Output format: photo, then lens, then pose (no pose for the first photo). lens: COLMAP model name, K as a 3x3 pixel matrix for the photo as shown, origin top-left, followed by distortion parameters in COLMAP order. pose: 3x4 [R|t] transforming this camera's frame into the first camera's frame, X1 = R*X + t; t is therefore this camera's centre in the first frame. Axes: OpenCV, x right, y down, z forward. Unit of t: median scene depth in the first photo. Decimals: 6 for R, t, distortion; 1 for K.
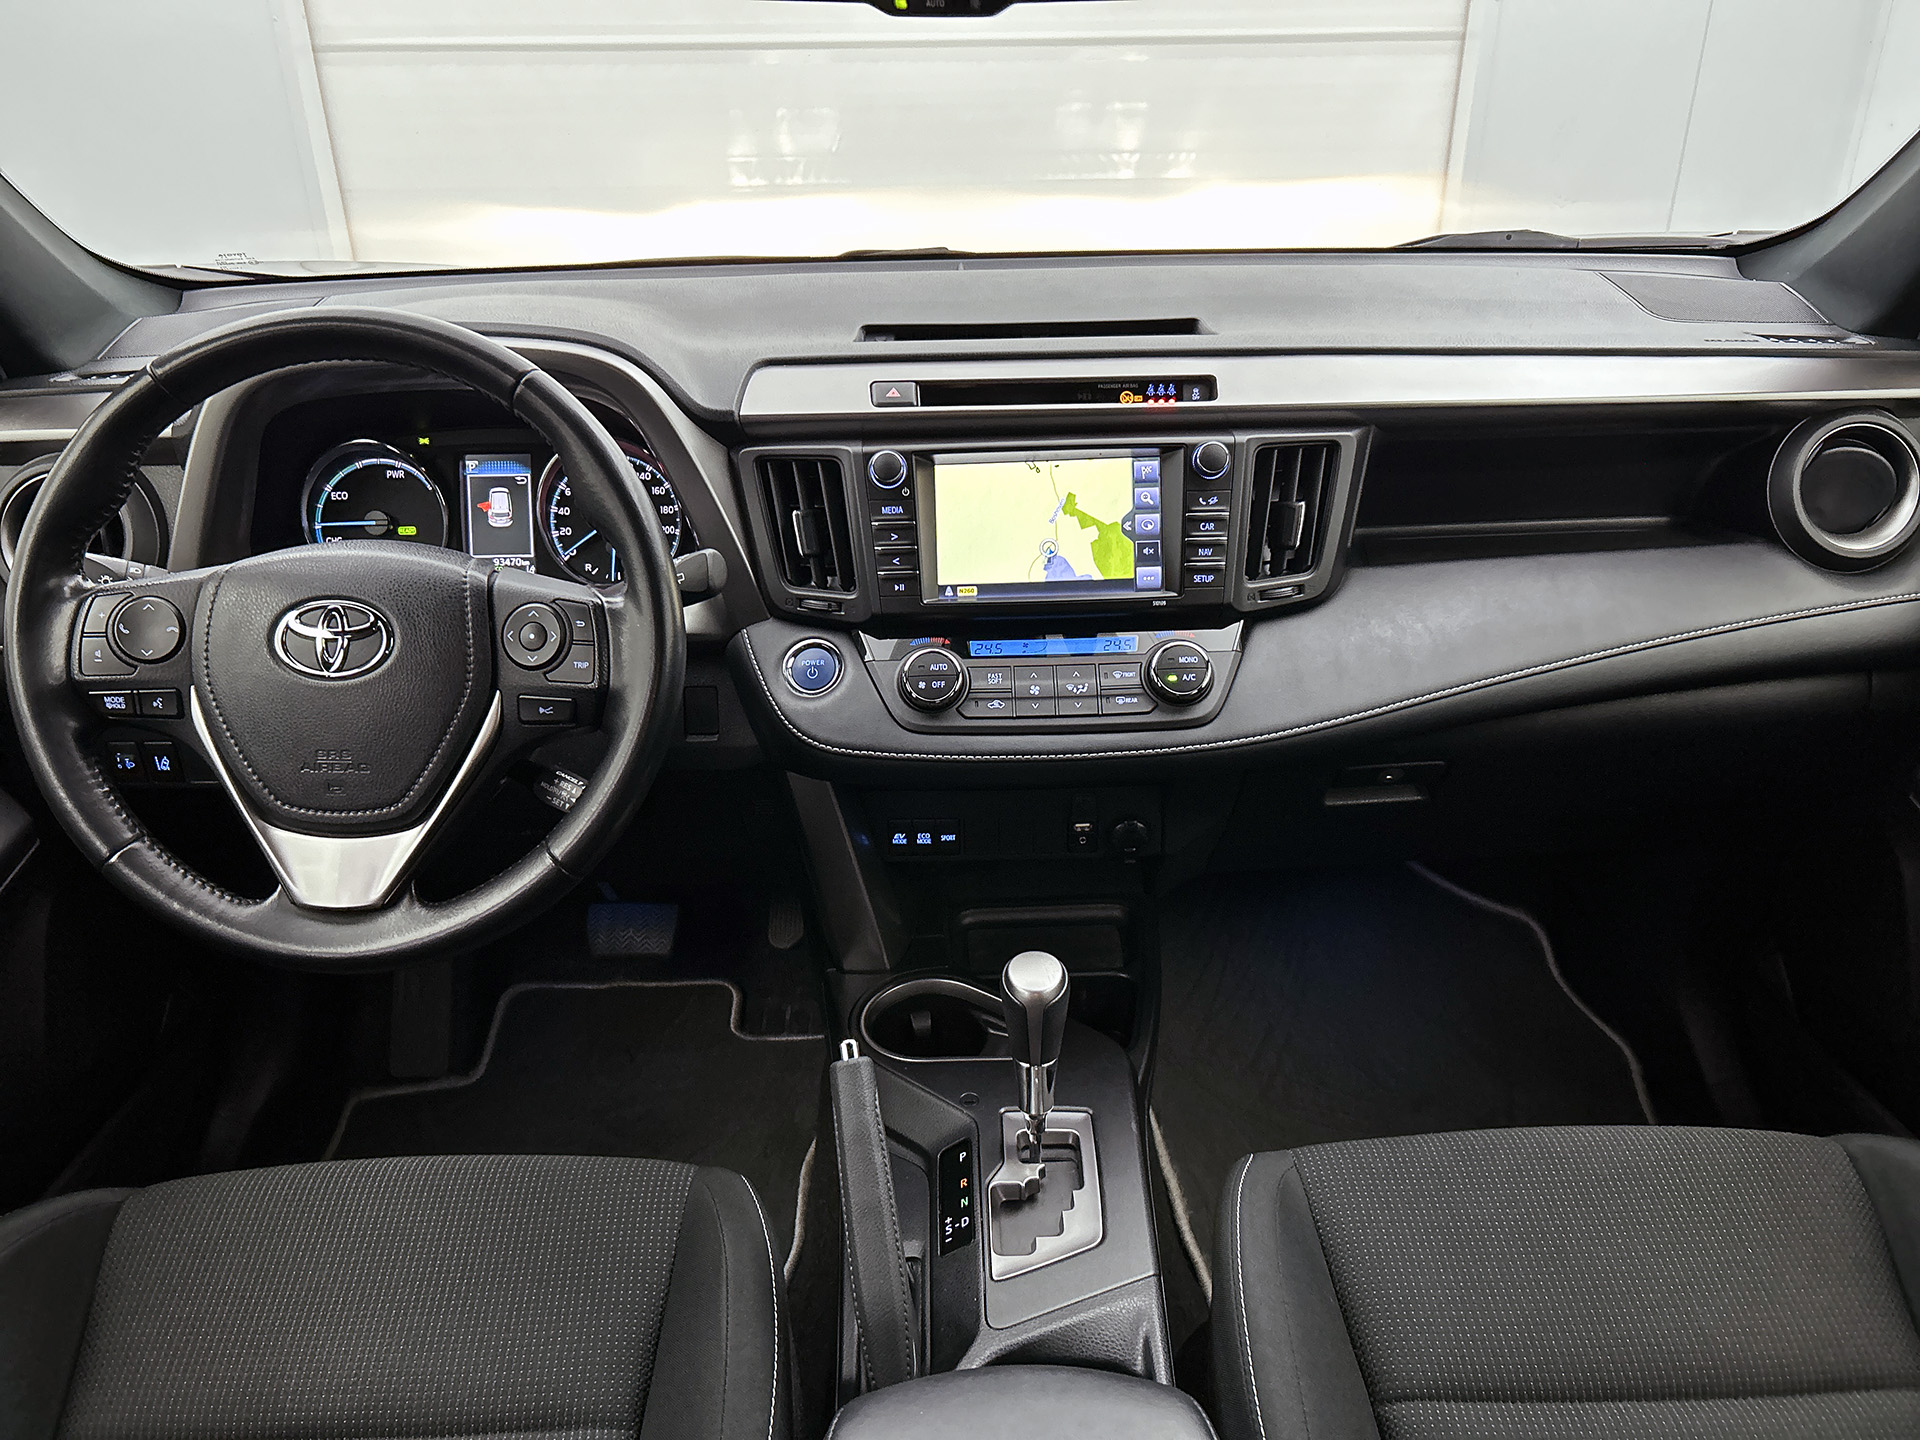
lens RADIAL K [[1507.3, 0, 966.8], [0, 1507.3, 756.9], [0, 0, 1]] dist [0.062969, -0.074874]
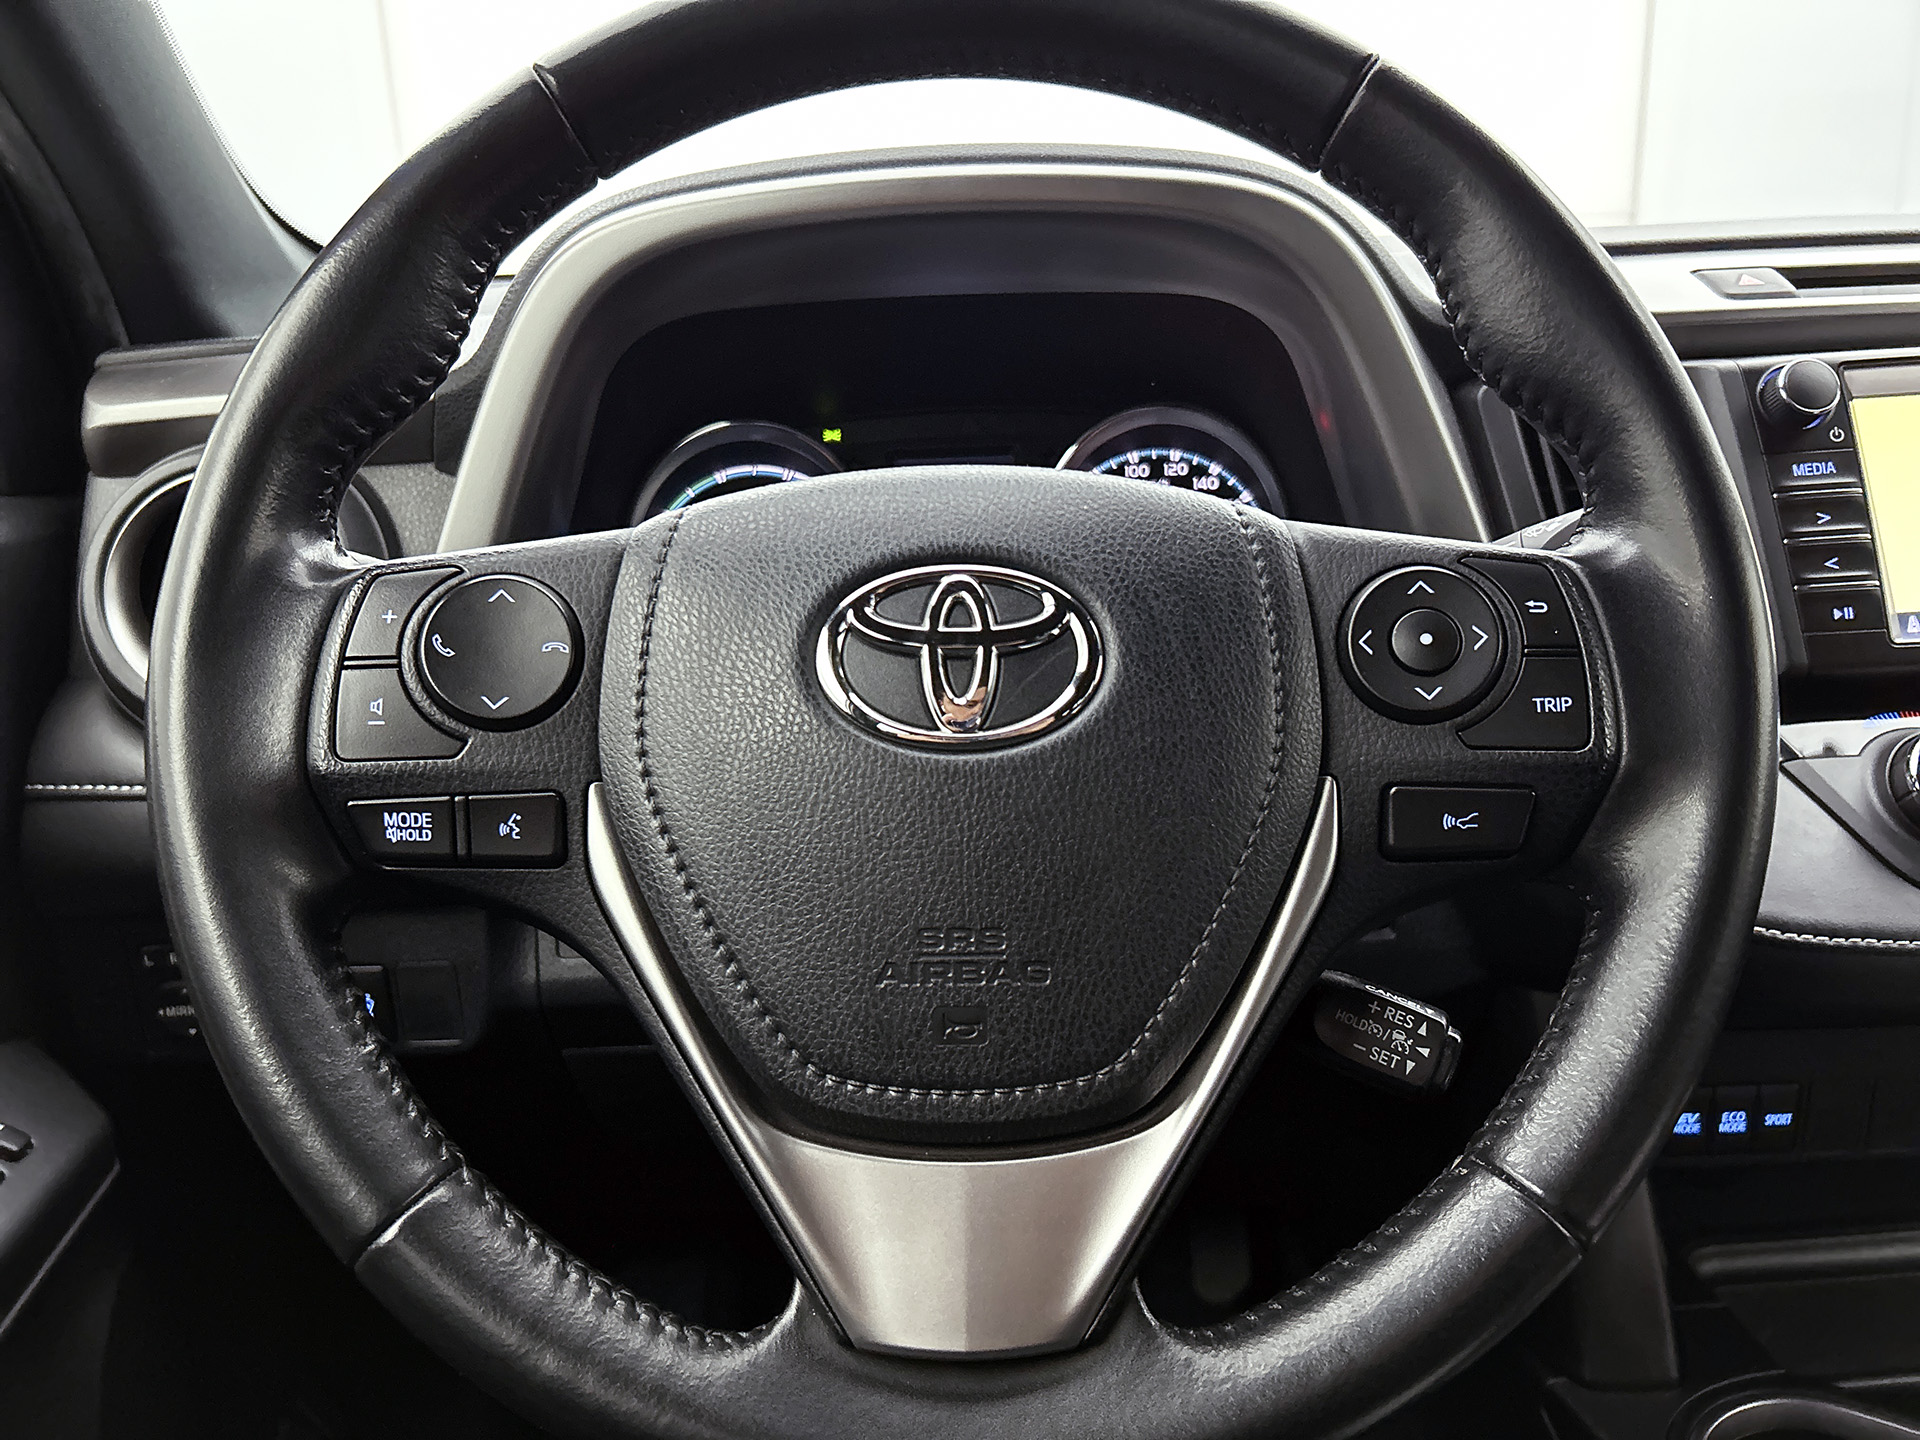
lens RADIAL K [[1507.3, 0, 972.7], [0, 1507.3, 726.0], [0, 0, 1]] dist [0.062969, -0.074874]
pose [[0.999711, -0.022746, 0.007824, -0.341391], [0.023827, 0.981002, -0.192529, 0.015926], [-0.003296, 0.192660, 0.981260, 0.497392]]
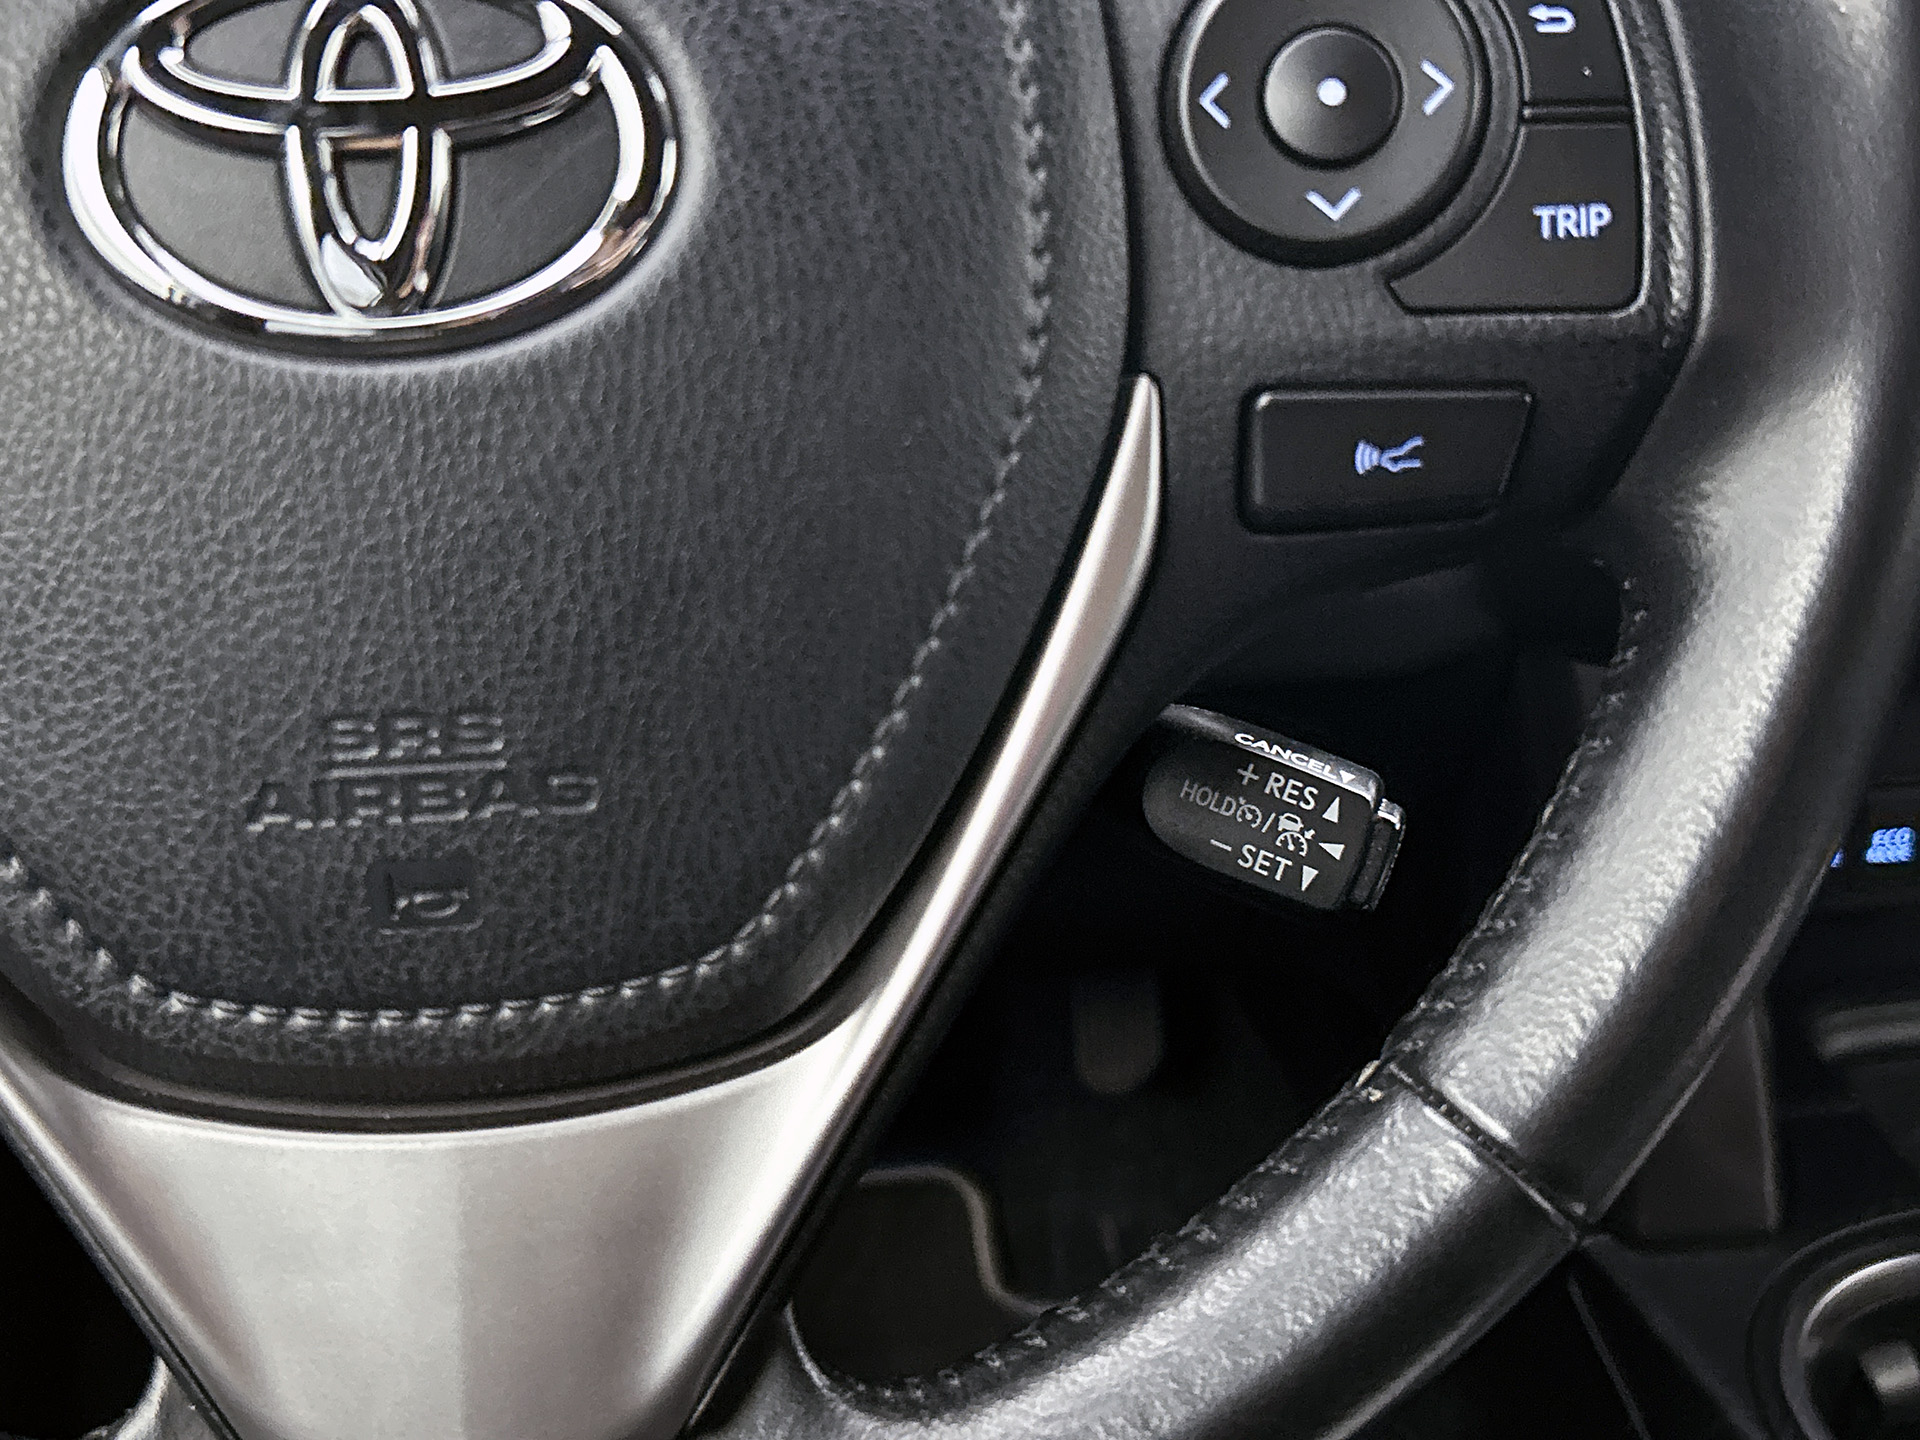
lens RADIAL K [[2346.8, 0, 959.5], [0, 2346.8, 713.3], [0, 0, 1]] dist [0.084515, 0.000000]
pose [[0.995637, -0.063626, 0.068254, -0.300739], [0.060328, 0.996958, 0.049353, -0.012525], [-0.071186, -0.045020, 0.996447, 0.563194]]
